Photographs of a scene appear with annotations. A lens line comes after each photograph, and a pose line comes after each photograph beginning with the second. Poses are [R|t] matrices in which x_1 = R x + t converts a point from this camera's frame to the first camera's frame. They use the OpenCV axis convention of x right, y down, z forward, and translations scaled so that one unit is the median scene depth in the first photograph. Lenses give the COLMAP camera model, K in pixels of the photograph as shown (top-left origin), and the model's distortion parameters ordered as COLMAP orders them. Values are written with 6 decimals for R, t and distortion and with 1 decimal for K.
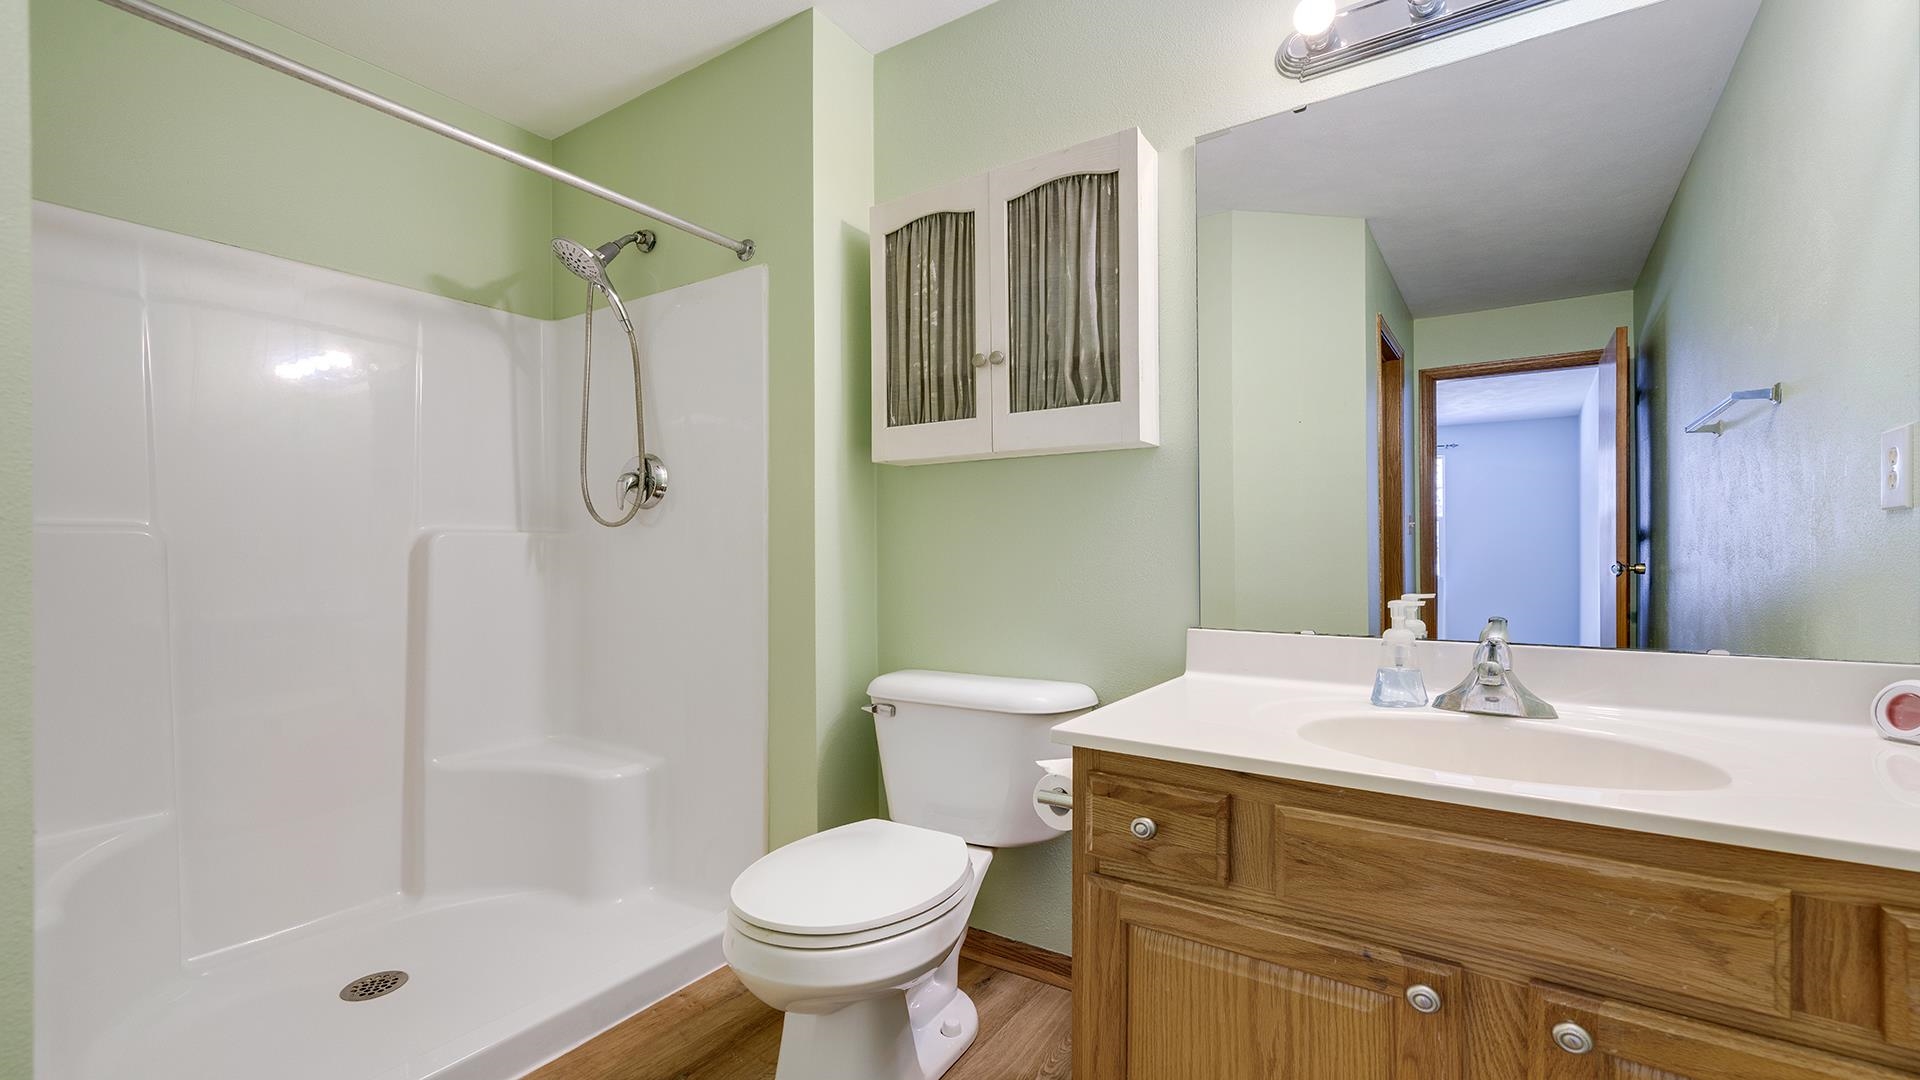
lens RADIAL K [[810.6, 0, 960.0], [0, 810.6, 540.0], [0, 0, 1]] dist [-0.000976, 0.000255]
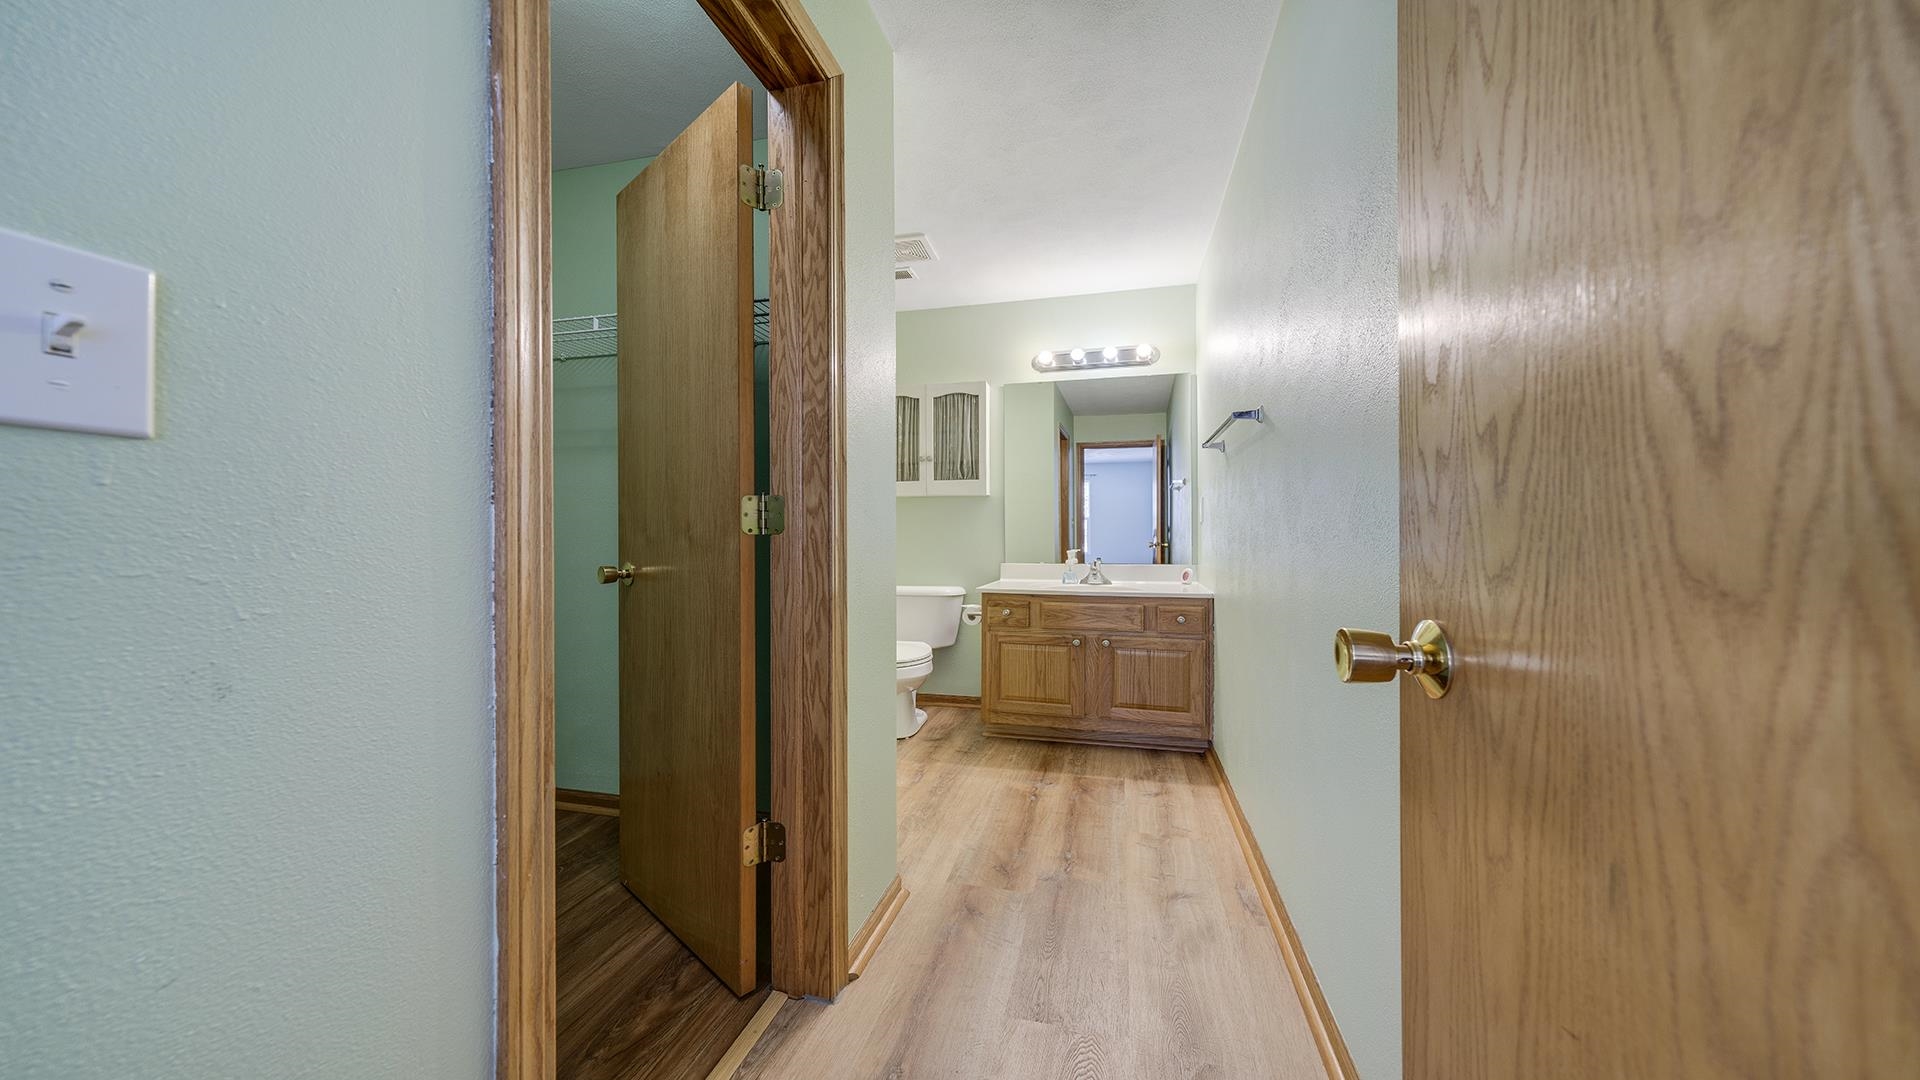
lens RADIAL K [[699.5, 0, 950.2], [0, 699.5, 539.9], [0, 0, 1]] dist [-0.001901, -0.000033]
pose [[0.943564, -0.007373, 0.331107, -0.661804], [-0.000370, 0.999728, 0.023314, -0.022476], [-0.331189, -0.022121, 0.943305, -1.168874]]
